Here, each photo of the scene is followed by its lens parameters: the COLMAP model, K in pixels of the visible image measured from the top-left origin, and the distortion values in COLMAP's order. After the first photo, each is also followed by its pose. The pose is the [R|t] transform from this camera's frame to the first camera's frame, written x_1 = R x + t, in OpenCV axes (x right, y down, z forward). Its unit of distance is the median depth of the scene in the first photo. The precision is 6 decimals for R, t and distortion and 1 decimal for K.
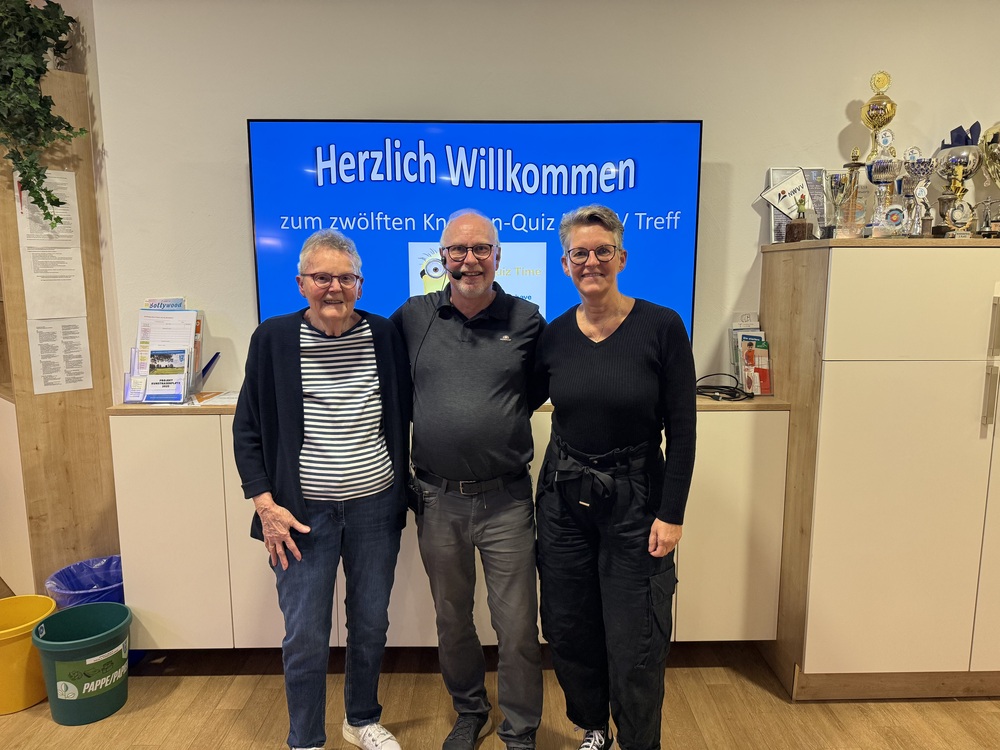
lens RADIAL K [[695.6, 0, 499.0], [0, 695.6, 377.1], [0, 0, 1]] dist [-0.024587, -0.007814]
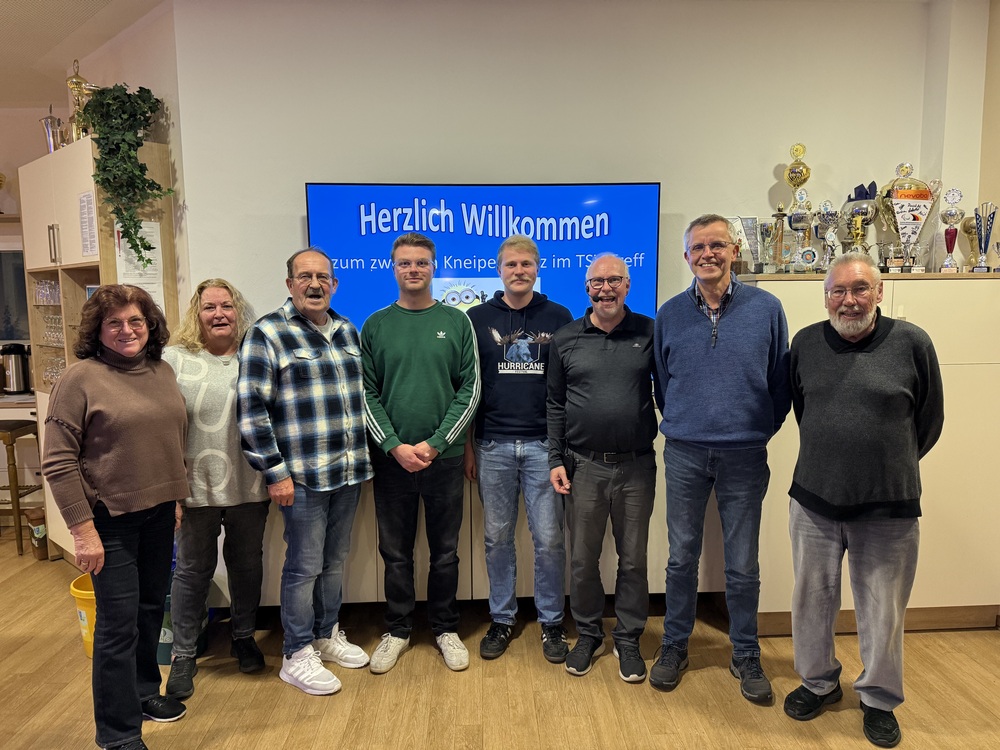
lens RADIAL K [[695.6, 0, 501.4], [0, 695.6, 374.6], [0, 0, 1]] dist [-0.024587, -0.007814]
pose [[0.999511, -0.010220, 0.029566, -0.043341], [0.011209, 0.999376, -0.033500, 0.026124], [-0.029205, 0.033815, 0.999001, -0.269585]]
